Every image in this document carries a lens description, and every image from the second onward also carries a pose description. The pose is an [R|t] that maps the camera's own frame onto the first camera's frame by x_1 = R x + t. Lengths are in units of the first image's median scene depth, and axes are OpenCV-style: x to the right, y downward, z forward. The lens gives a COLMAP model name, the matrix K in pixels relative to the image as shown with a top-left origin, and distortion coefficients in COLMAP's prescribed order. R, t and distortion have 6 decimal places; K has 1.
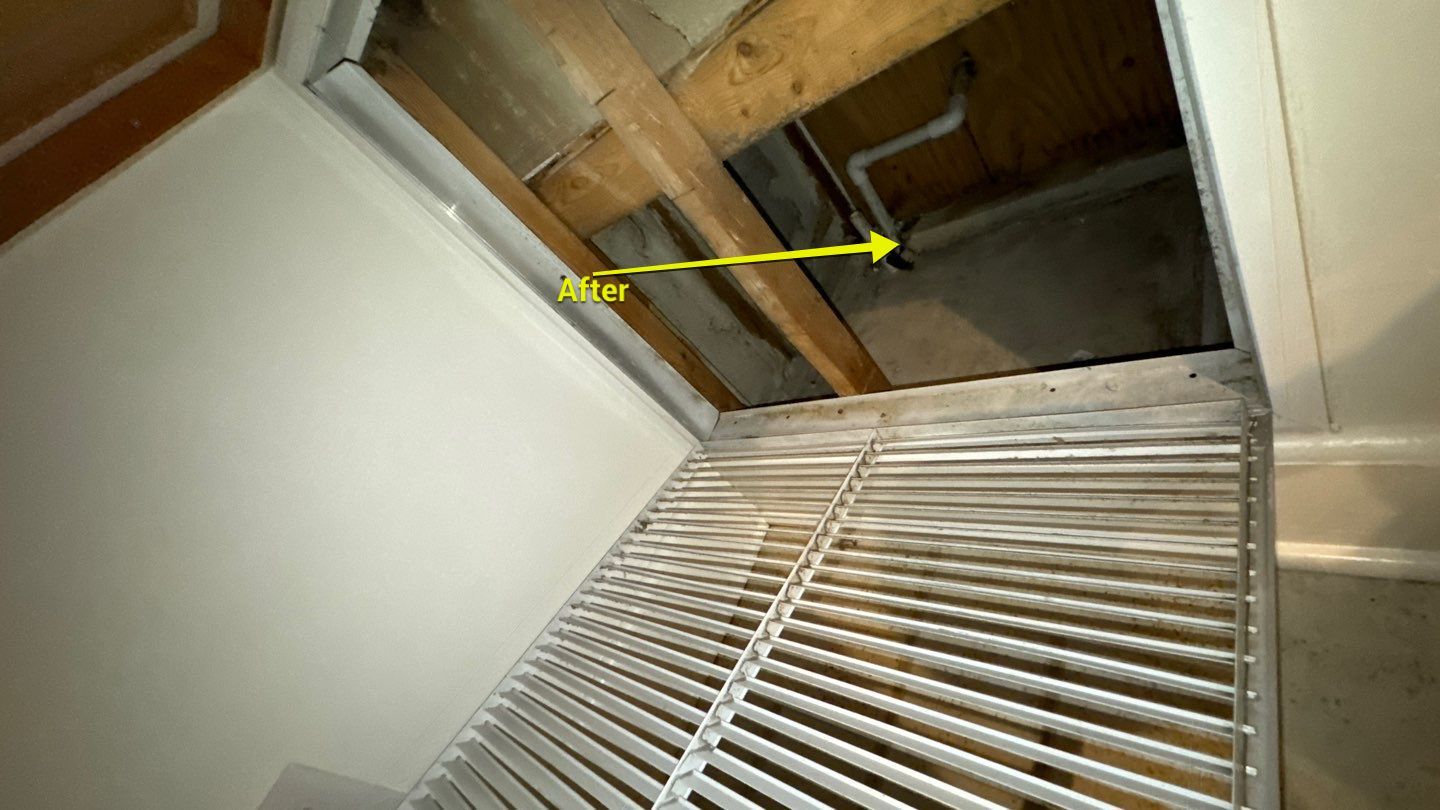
lens RADIAL K [[573.1, 0, 718.8], [0, 573.1, 406.0], [0, 0, 1]] dist [-0.005031, 0.000505]
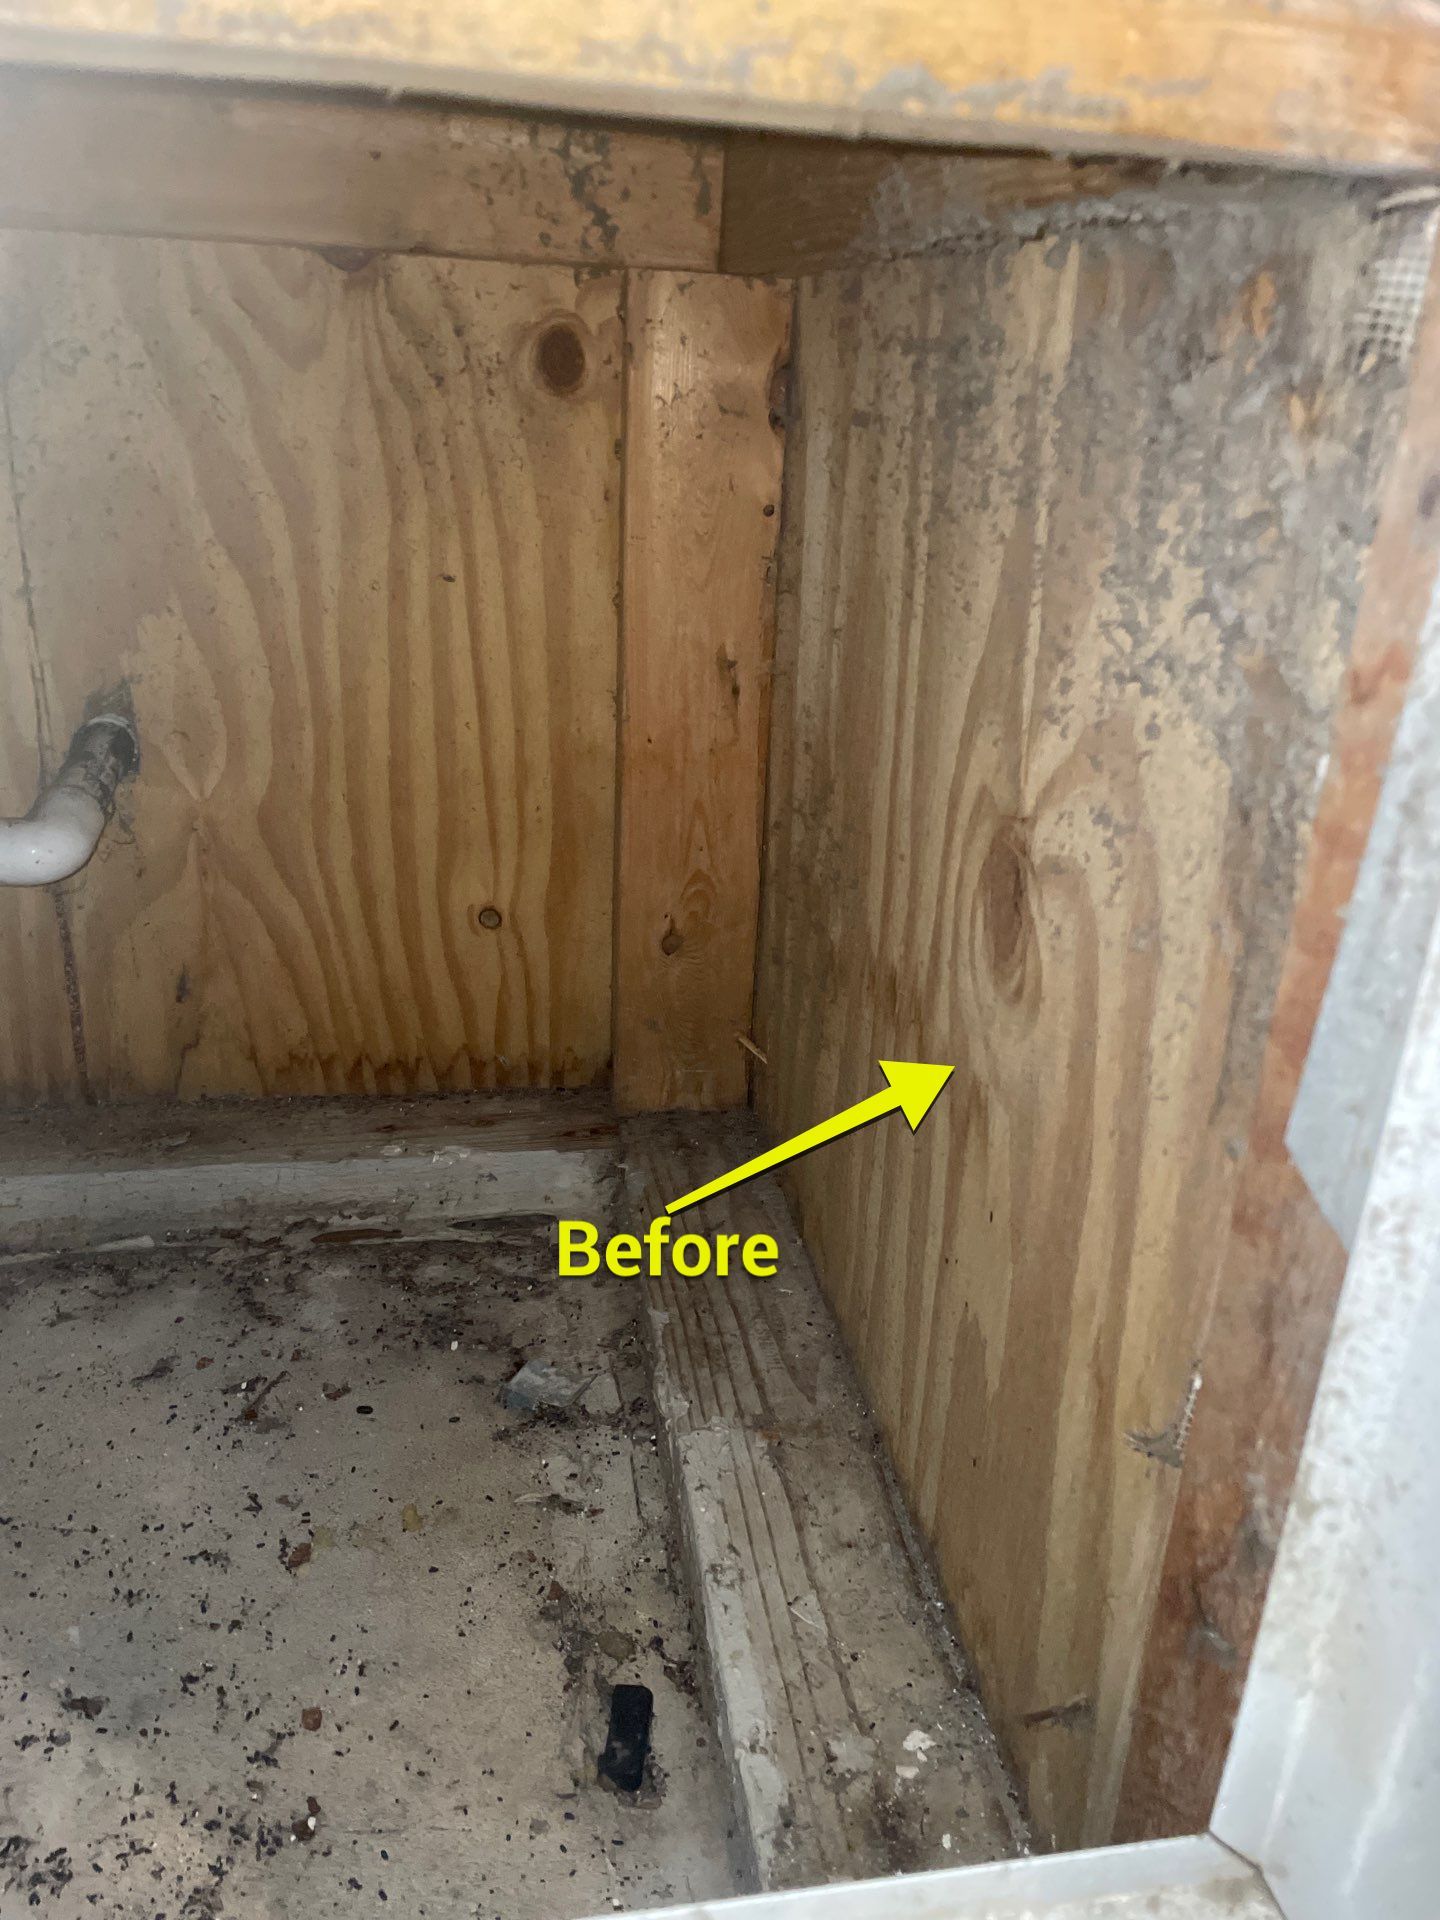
lens RADIAL K [[1449.0, 0, 720.9], [0, 1449.0, 952.8], [0, 0, 1]] dist [0.073880, -0.093198]
pose [[0.570764, 0.407194, 0.713037, 0.108184], [0.018032, 0.861952, -0.506669, -0.069449], [-0.820916, 0.302046, 0.484629, 0.464853]]
